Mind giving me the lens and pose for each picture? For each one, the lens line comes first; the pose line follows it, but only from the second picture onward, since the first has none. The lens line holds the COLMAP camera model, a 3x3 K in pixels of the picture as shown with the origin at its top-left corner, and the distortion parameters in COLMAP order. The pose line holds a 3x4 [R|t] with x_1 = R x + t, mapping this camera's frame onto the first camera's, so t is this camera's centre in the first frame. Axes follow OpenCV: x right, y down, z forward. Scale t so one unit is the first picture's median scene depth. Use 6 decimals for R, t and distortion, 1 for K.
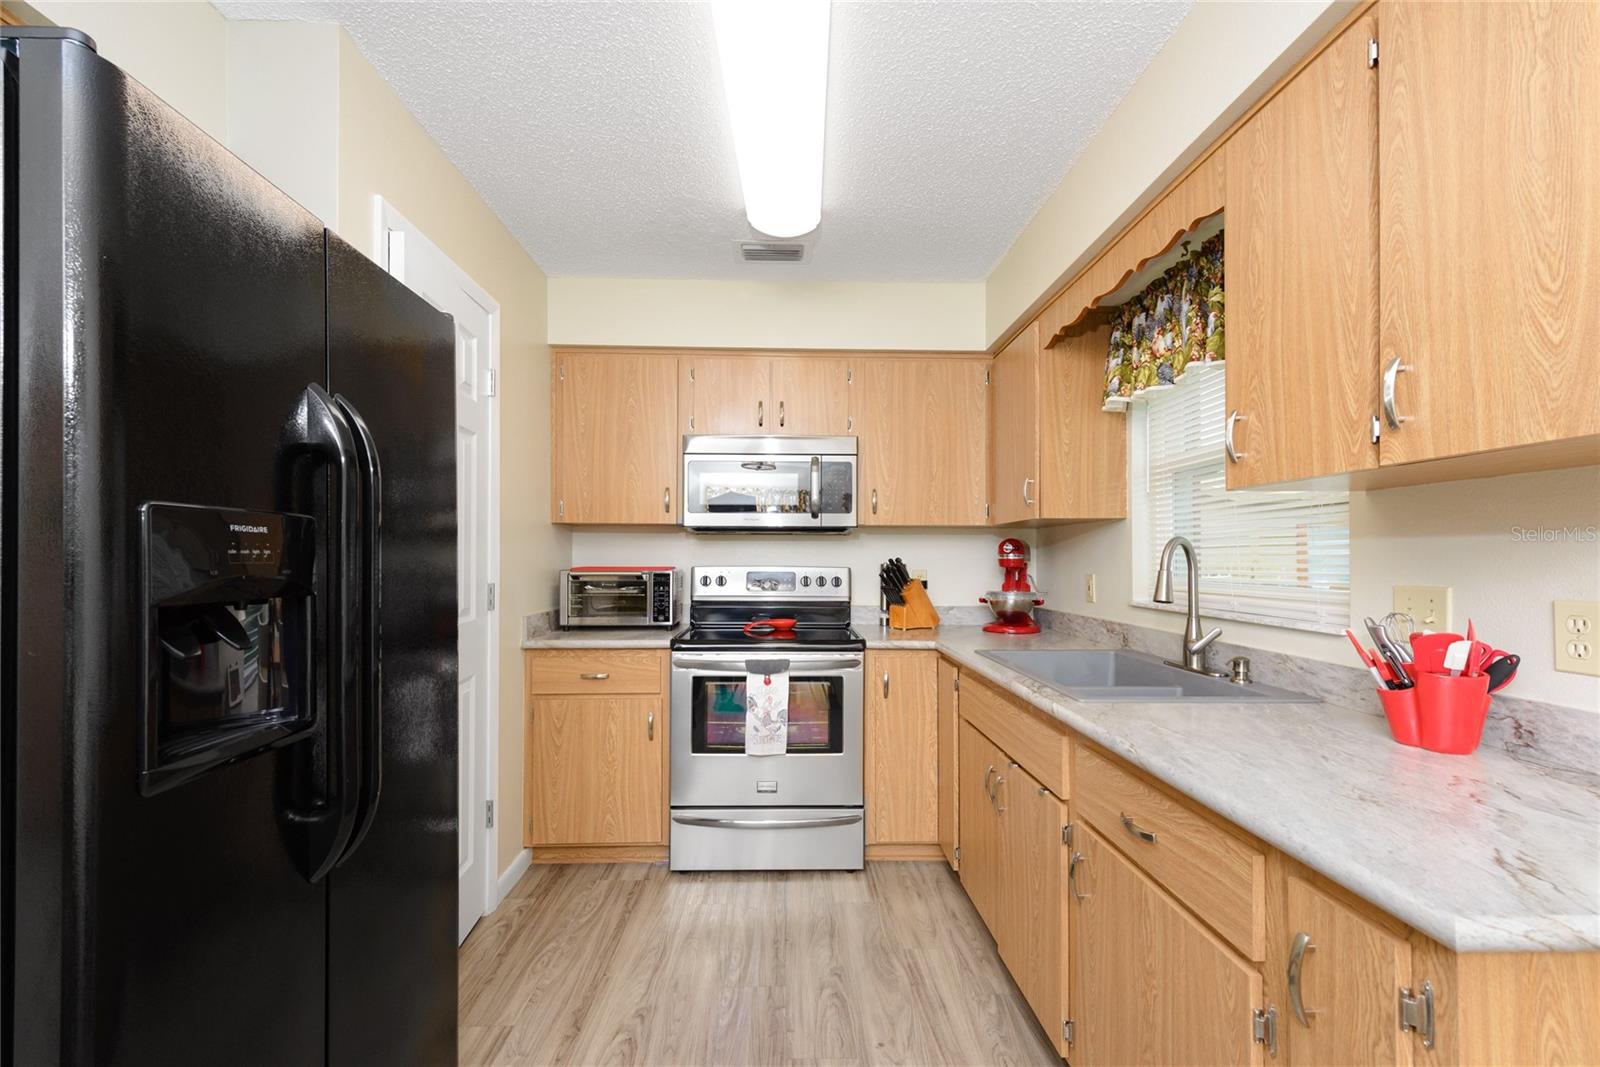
lens RADIAL K [[696.5, 0, 791.8], [0, 696.5, 539.9], [0, 0, 1]] dist [0.017818, -0.007533]
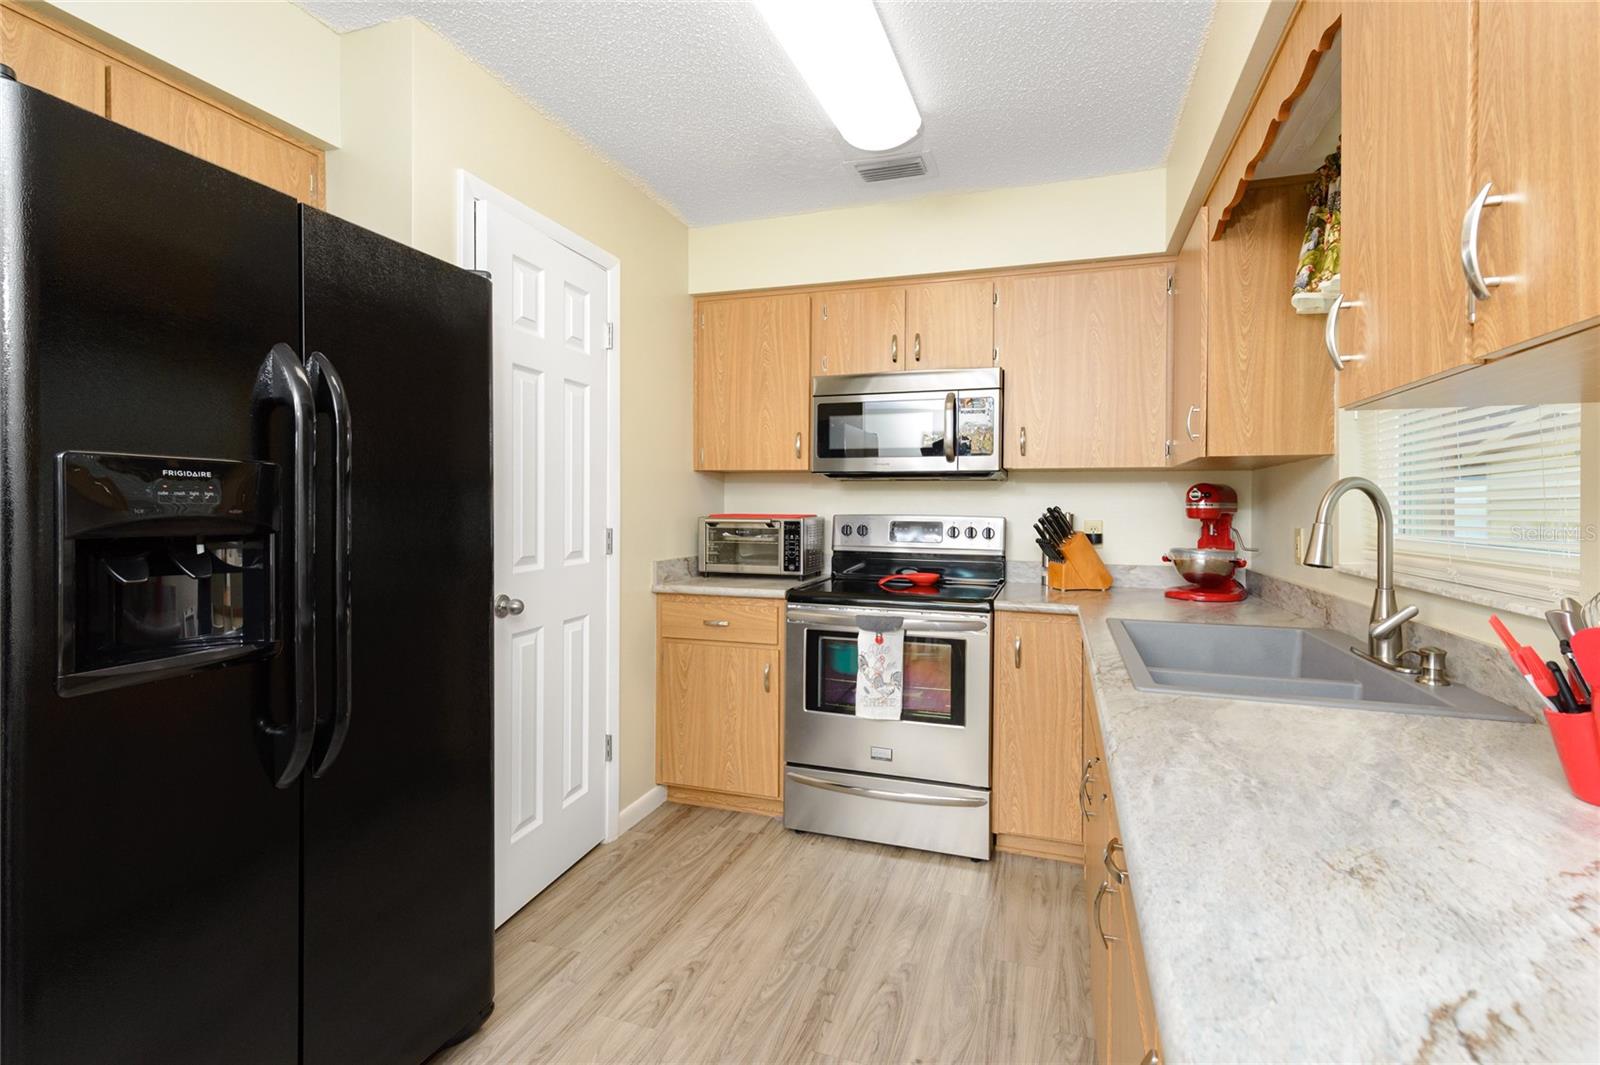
lens RADIAL K [[724.6, 0, 805.1], [0, 724.6, 499.5], [0, 0, 1]] dist [0.018823, -0.009049]
pose [[0.944053, 0.001747, -0.329788, 0.183076], [0.003078, 0.999896, 0.014108, 0.004000], [0.329778, -0.014334, 0.943950, 0.065344]]
